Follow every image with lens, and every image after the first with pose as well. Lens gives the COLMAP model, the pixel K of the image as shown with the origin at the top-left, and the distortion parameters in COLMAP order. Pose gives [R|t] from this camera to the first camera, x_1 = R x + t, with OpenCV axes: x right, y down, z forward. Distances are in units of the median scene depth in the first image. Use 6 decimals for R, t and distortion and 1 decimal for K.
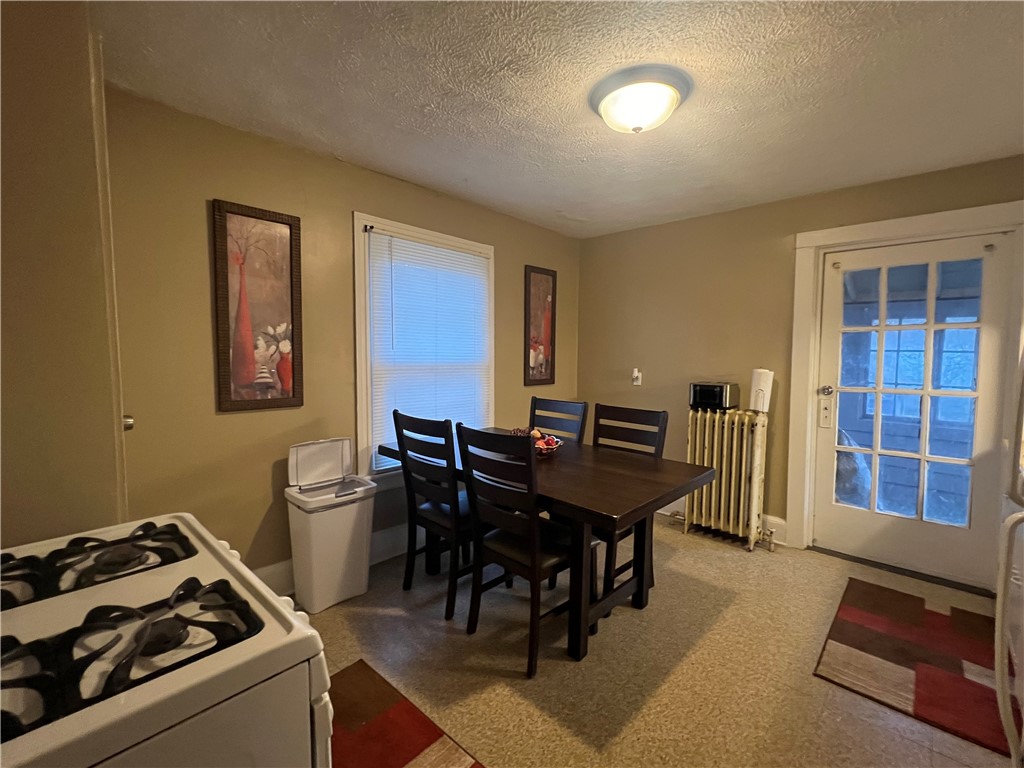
lens RADIAL K [[452.3, 0, 508.1], [0, 452.3, 384.3], [0, 0, 1]] dist [-0.000033, 0.001839]
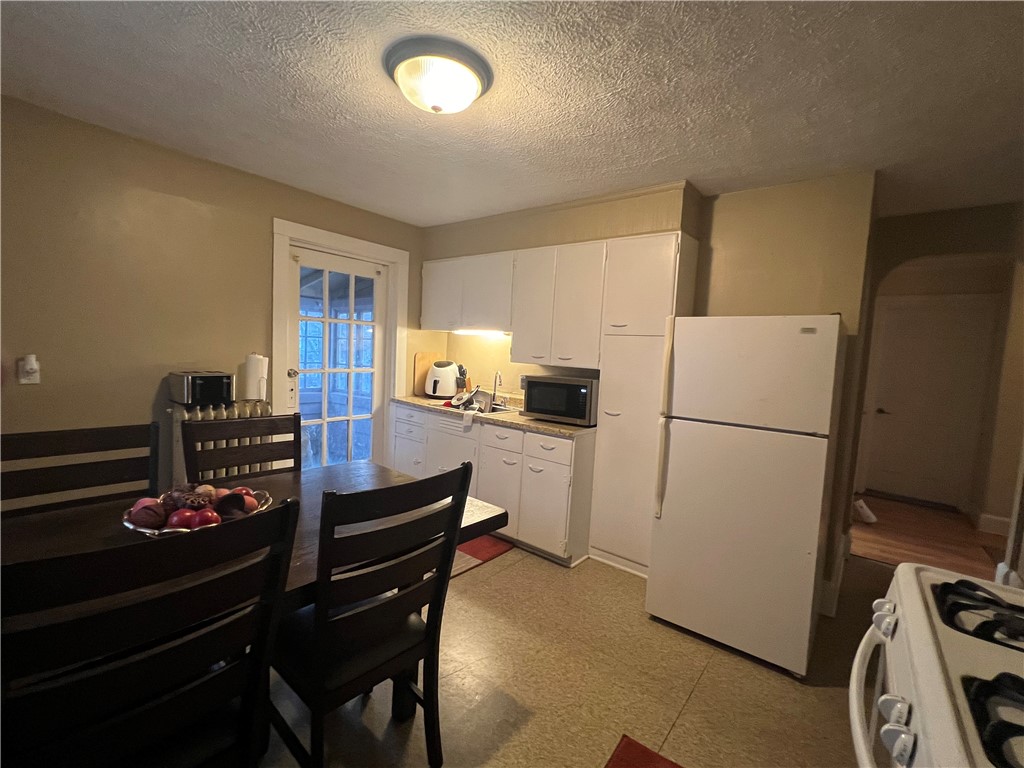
lens RADIAL K [[452.3, 0, 506.9], [0, 452.3, 381.4], [0, 0, 1]] dist [-0.000033, 0.001839]
pose [[-0.068232, -0.084585, 0.994077, -0.454011], [0.014070, 0.996219, 0.085733, -0.058797], [-0.997570, 0.019837, -0.066784, 0.617587]]
